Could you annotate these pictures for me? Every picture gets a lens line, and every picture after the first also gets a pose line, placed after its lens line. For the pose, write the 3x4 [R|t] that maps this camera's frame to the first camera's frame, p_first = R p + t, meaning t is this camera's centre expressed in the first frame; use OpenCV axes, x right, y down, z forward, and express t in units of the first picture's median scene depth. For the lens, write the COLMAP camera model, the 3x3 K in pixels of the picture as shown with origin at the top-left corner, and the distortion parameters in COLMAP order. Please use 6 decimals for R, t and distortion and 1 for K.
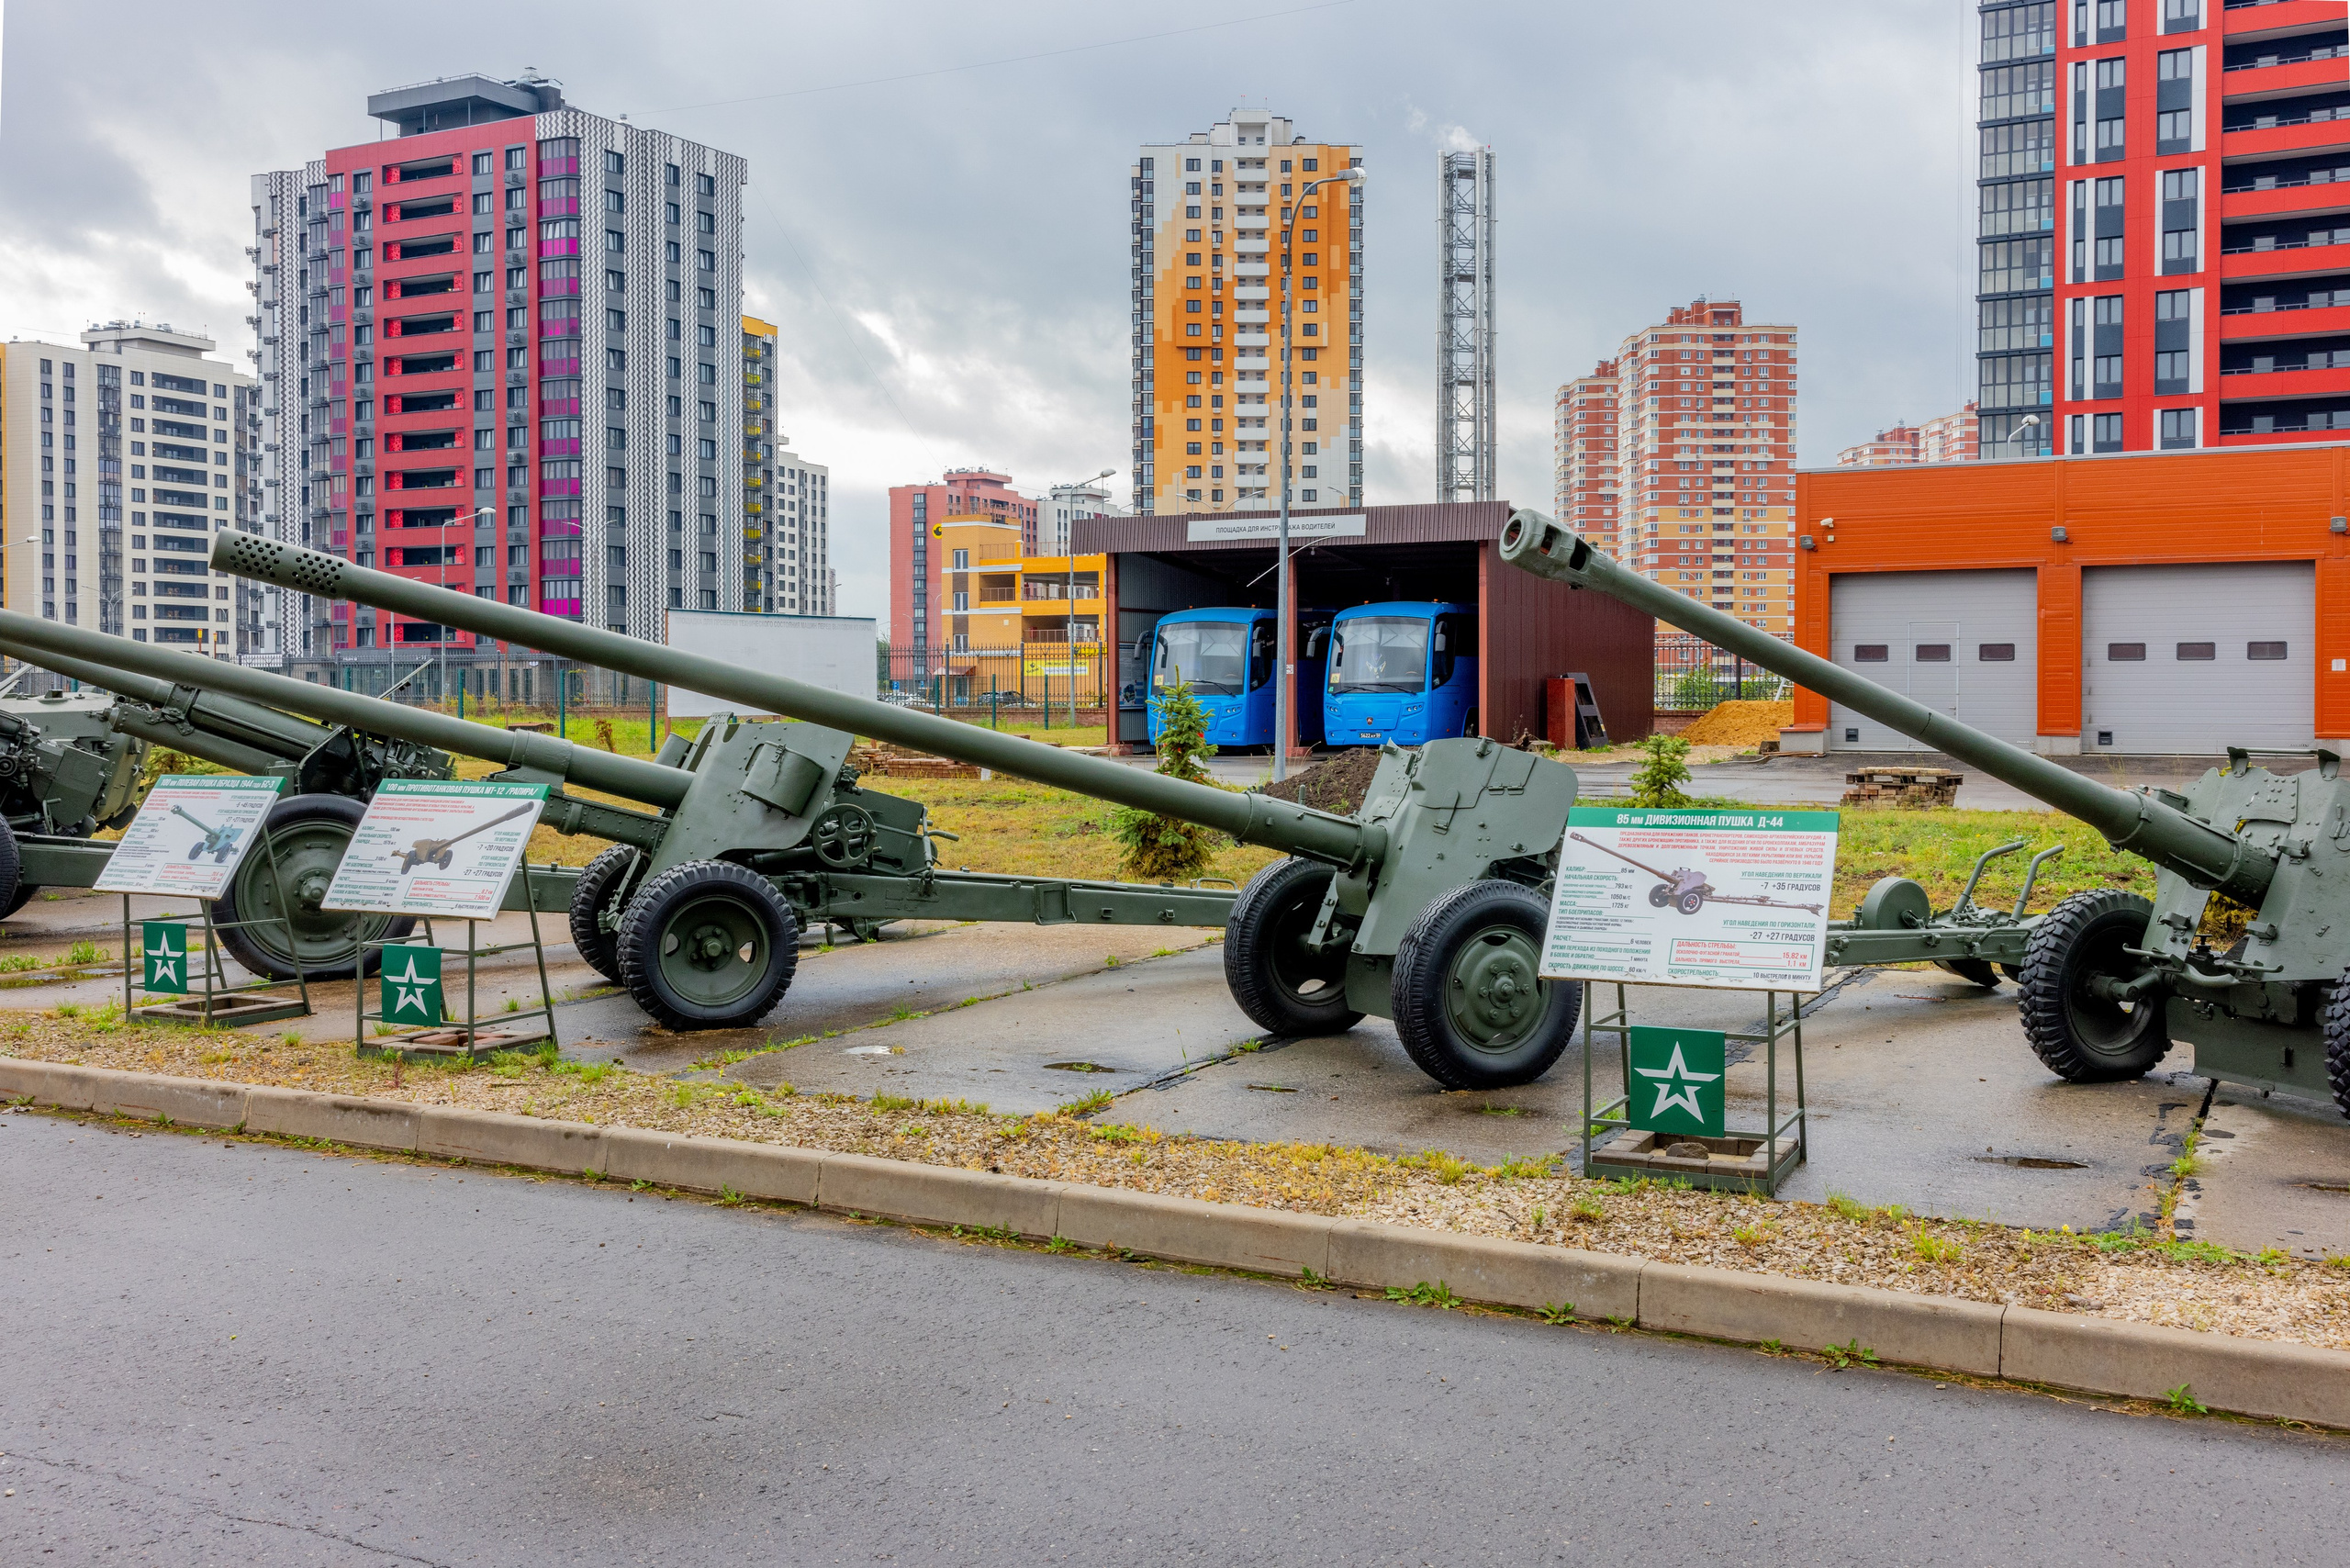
lens RADIAL K [[2164.6, 0, 1181.0], [0, 2164.6, 718.8], [0, 0, 1]] dist [0.018836, 0.001944]
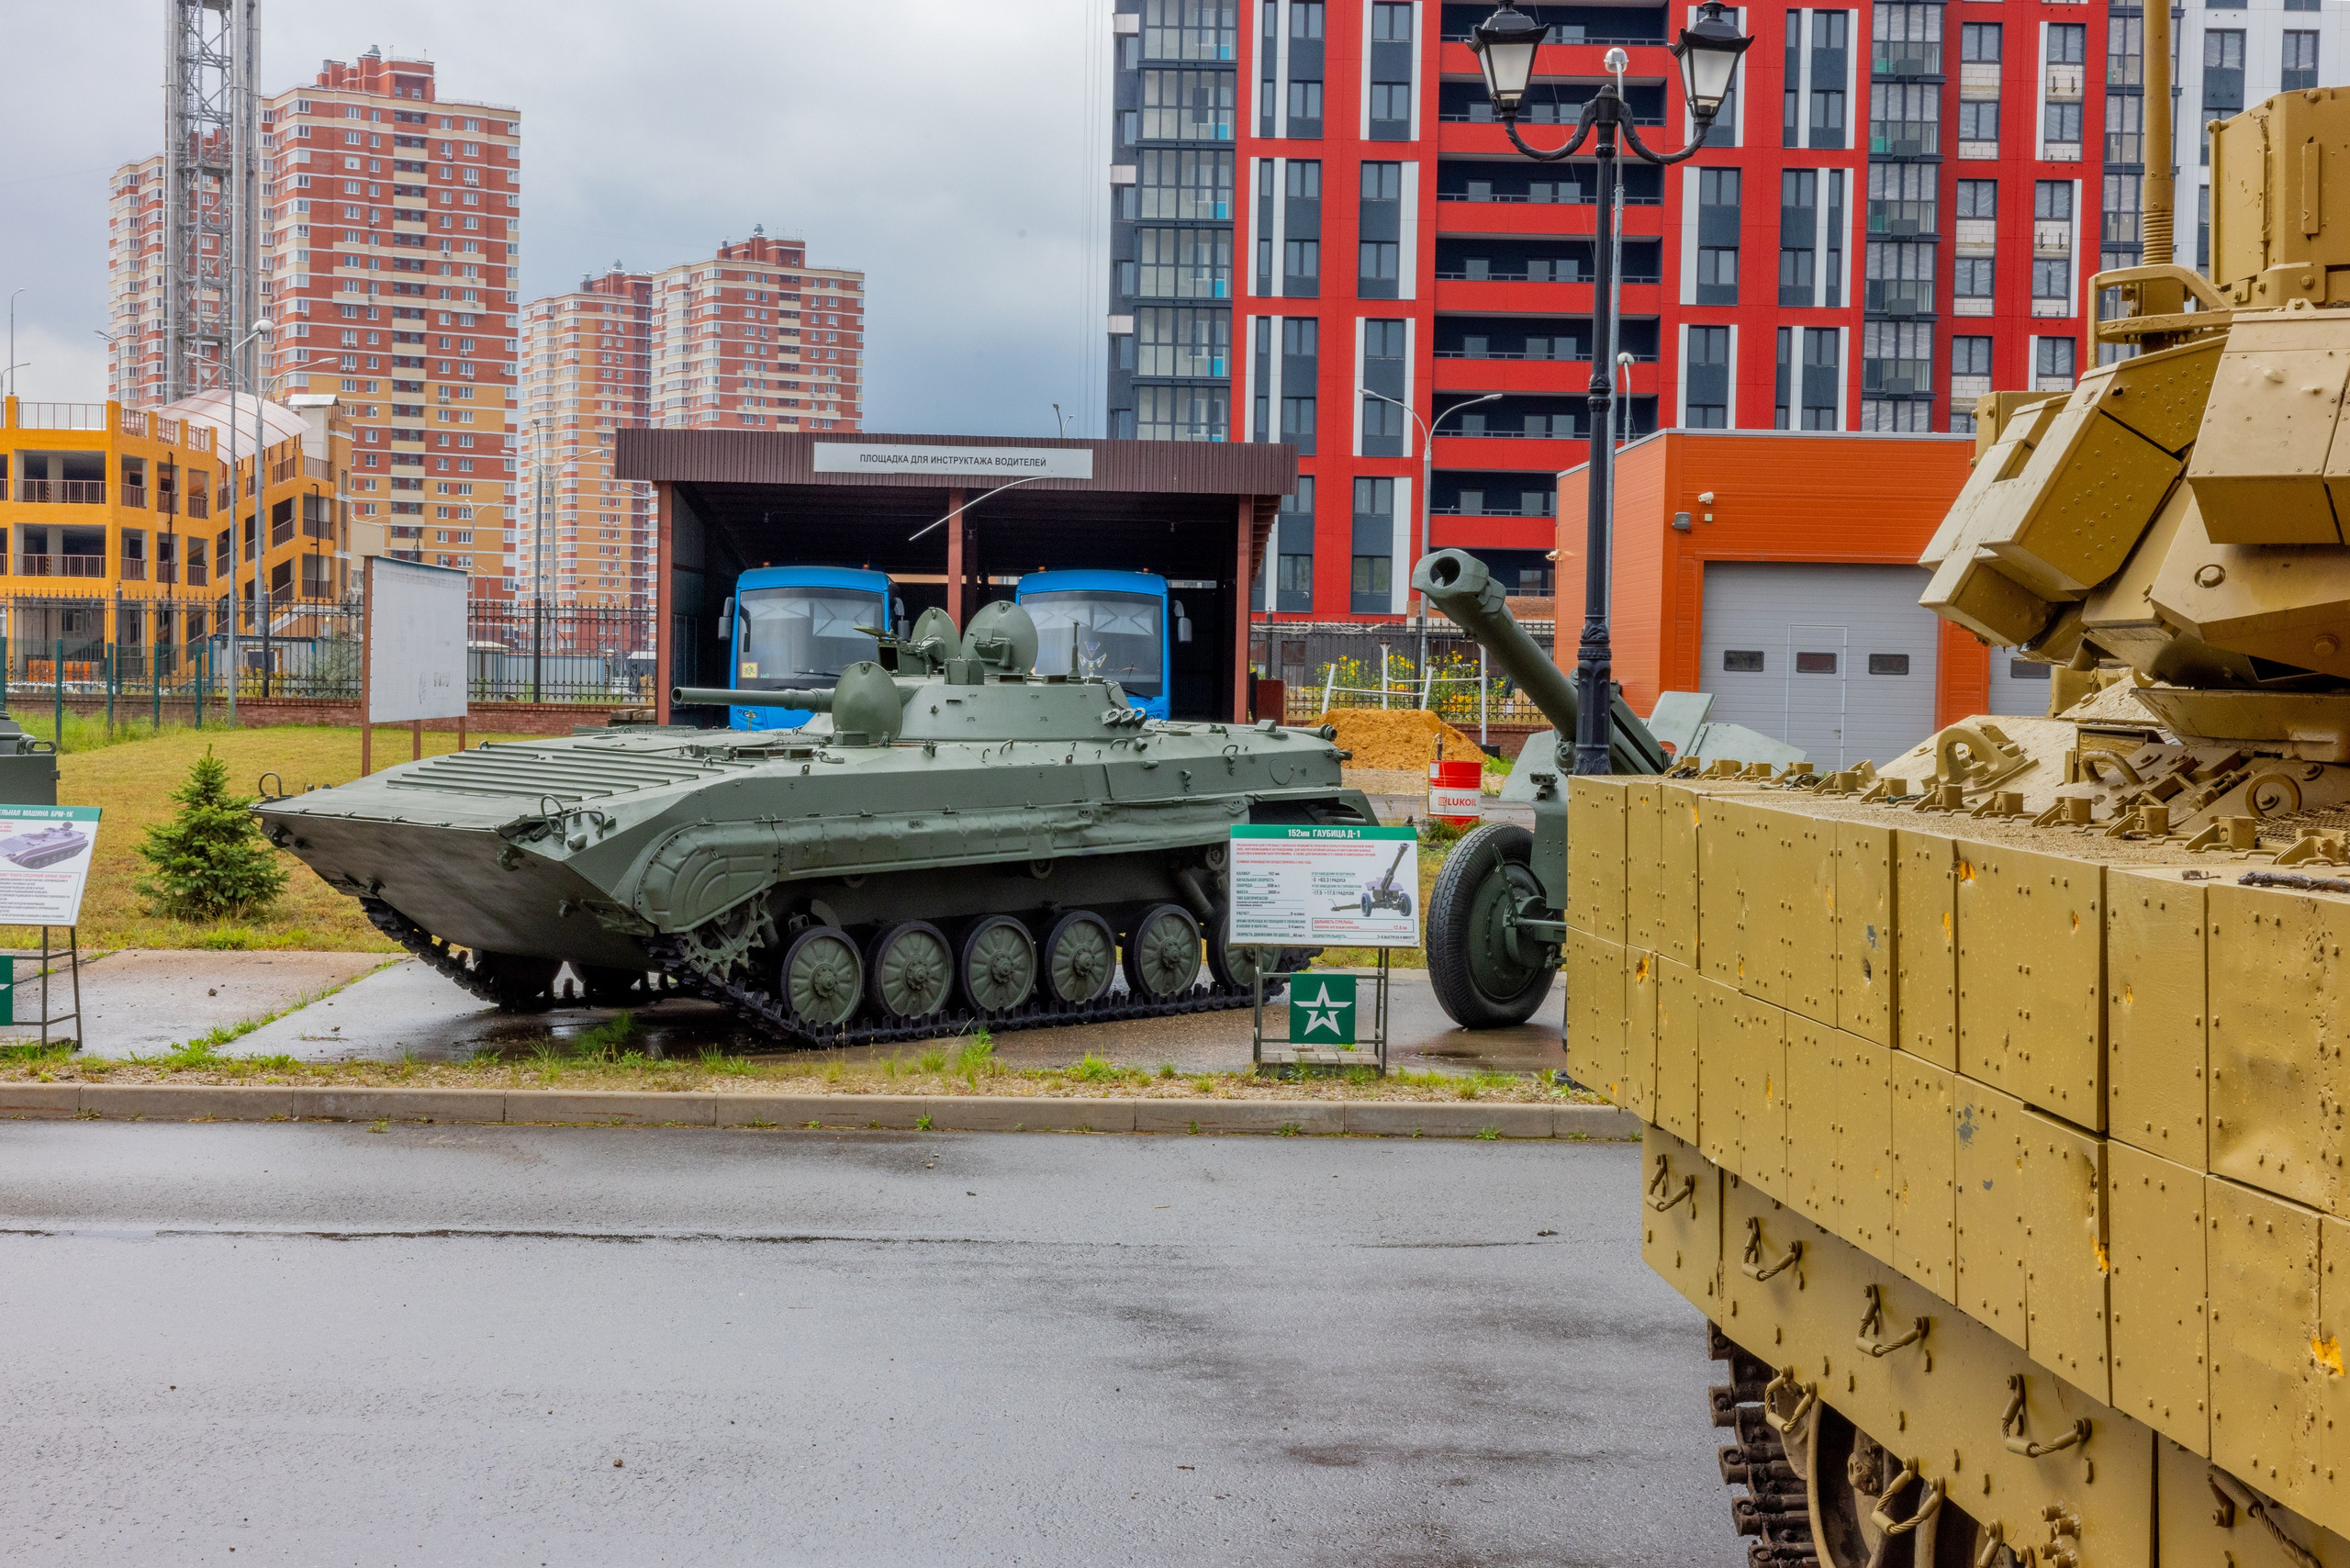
lens RADIAL K [[3400.8, 0, 1168.8], [0, 3400.8, 779.2], [0, 0, 1]] dist [0.019446, 0.047619]
pose [[0.871752, 0.004922, 0.489923, -0.074071], [-0.015925, 0.999706, 0.018293, -0.000915], [-0.489689, -0.023749, 0.871574, -0.000859]]
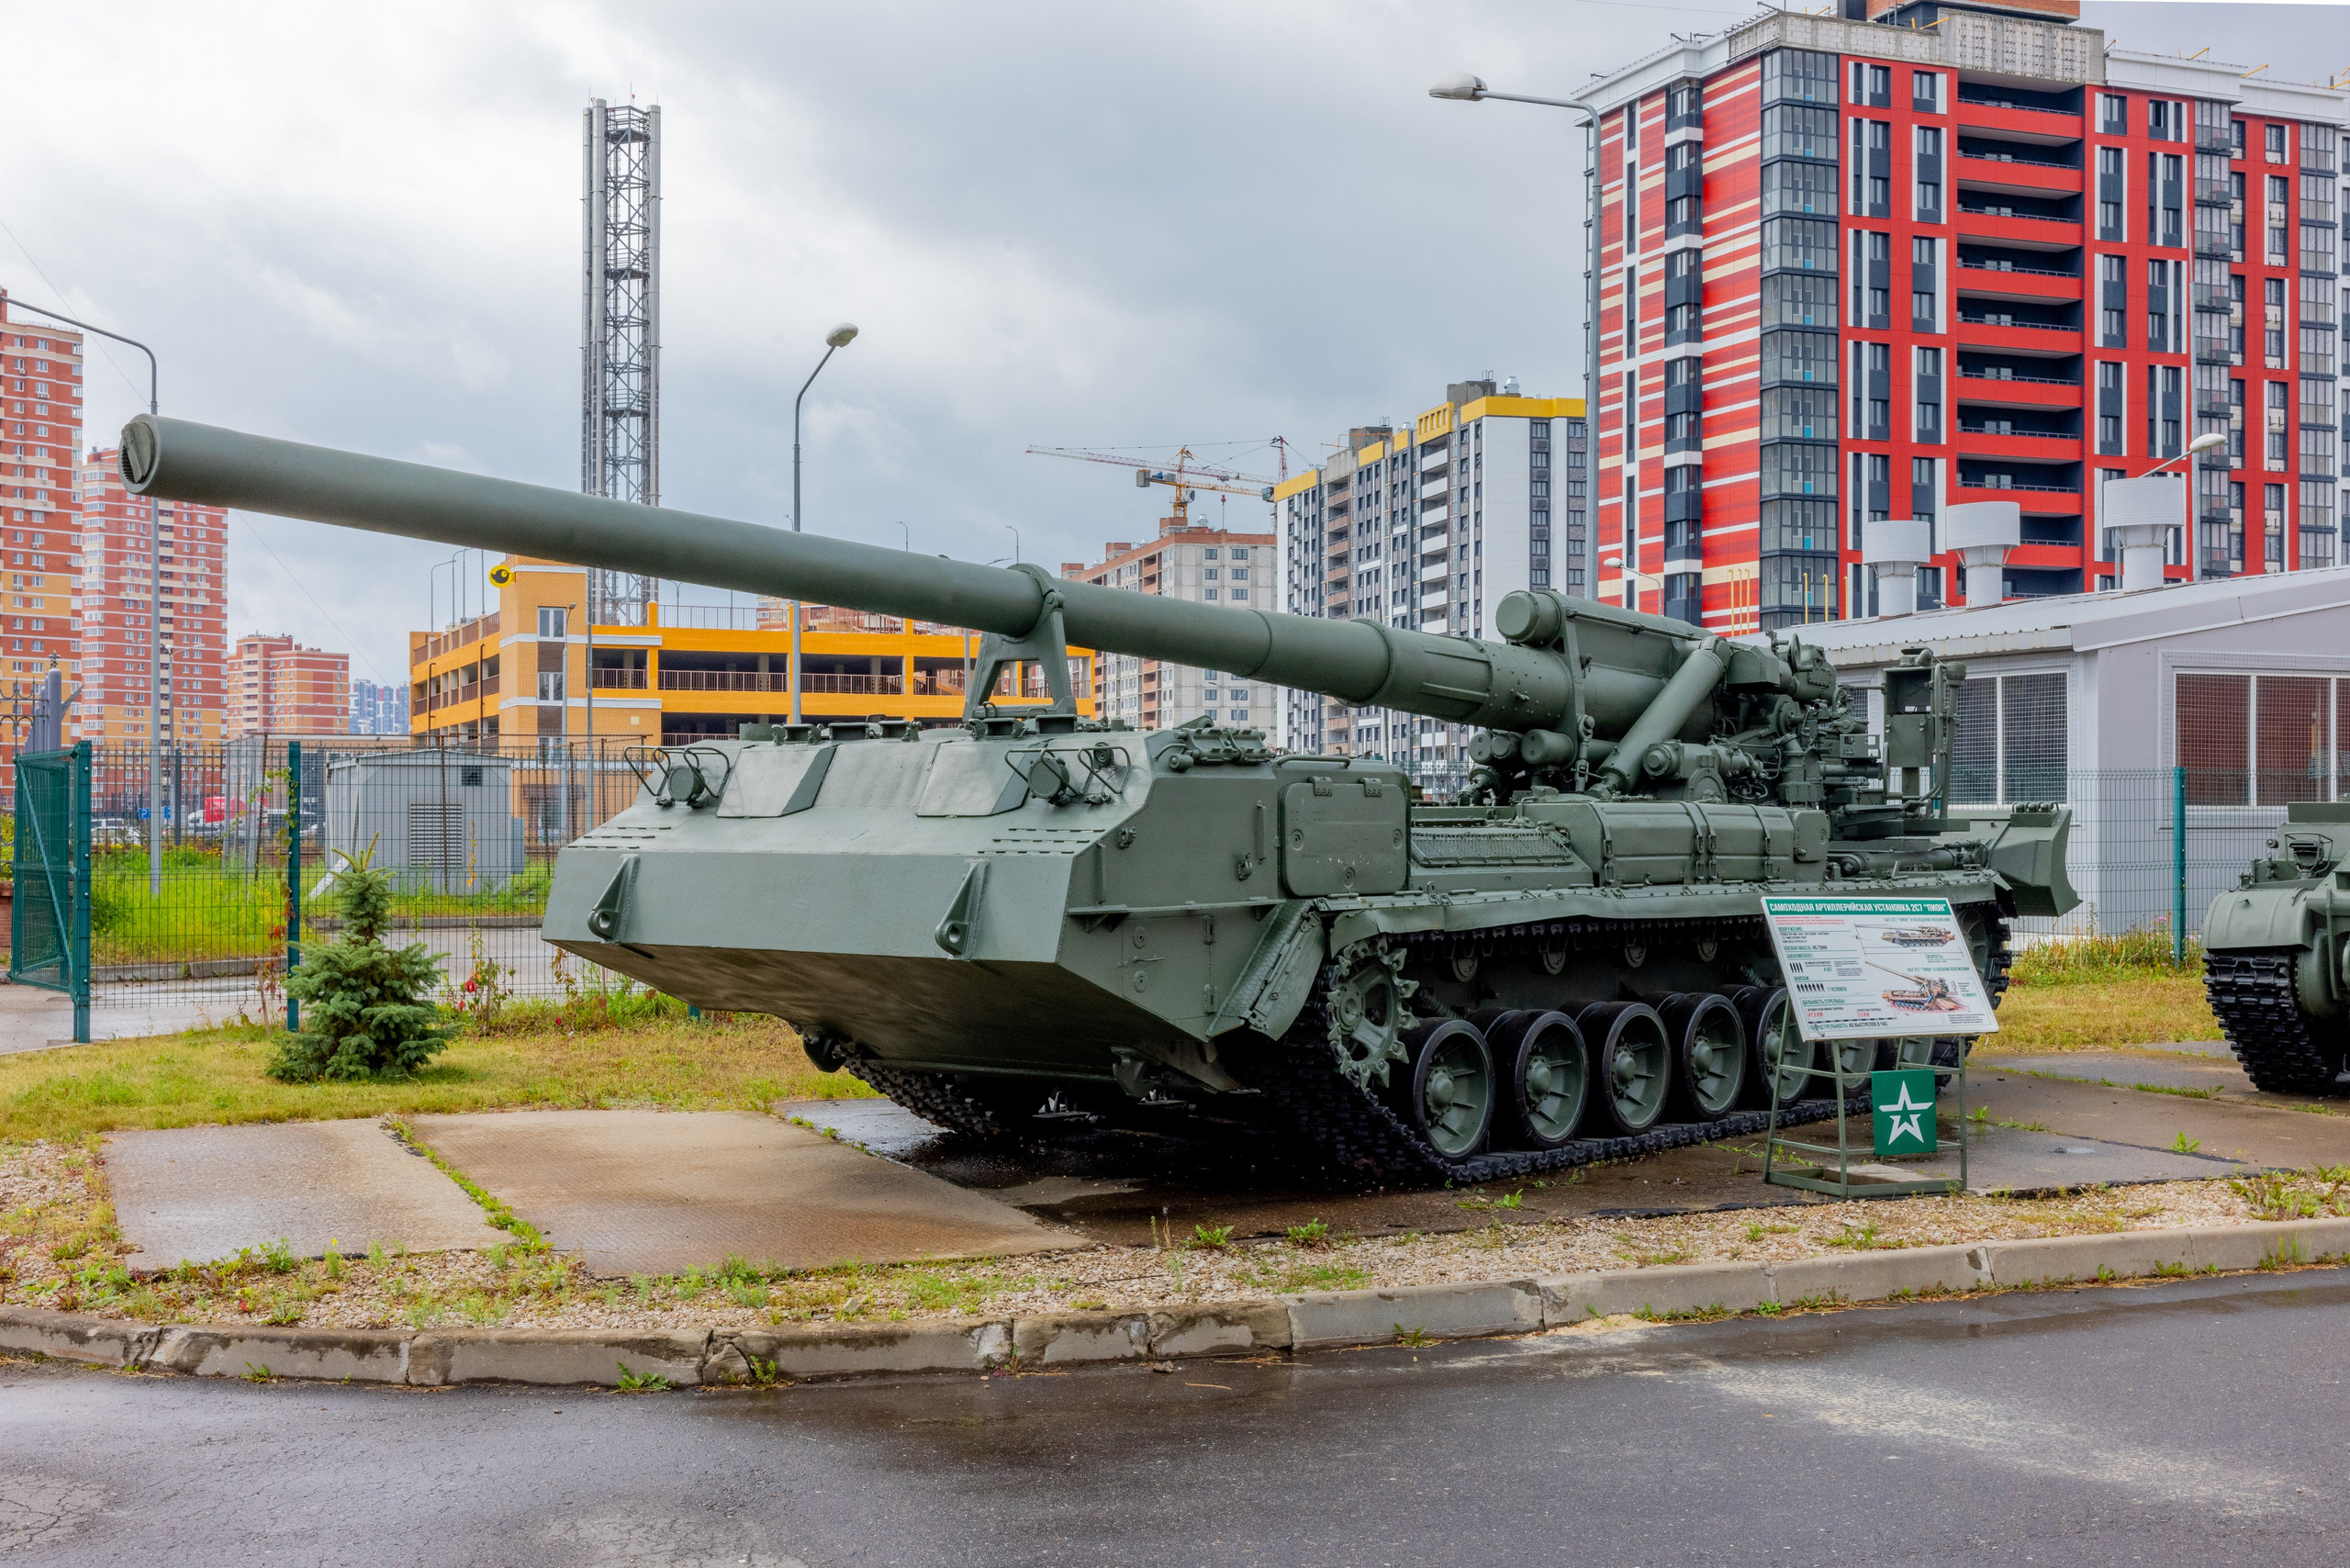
lens RADIAL K [[2773.7, 0, 1184.2], [0, 2773.7, 796.3], [0, 0, 1]] dist [0.006852, 0.026329]
pose [[0.623346, 0.012019, 0.781854, -0.334657], [0.006193, 0.999775, -0.020306, -0.001141], [-0.781921, 0.017500, 0.623131, 0.169318]]
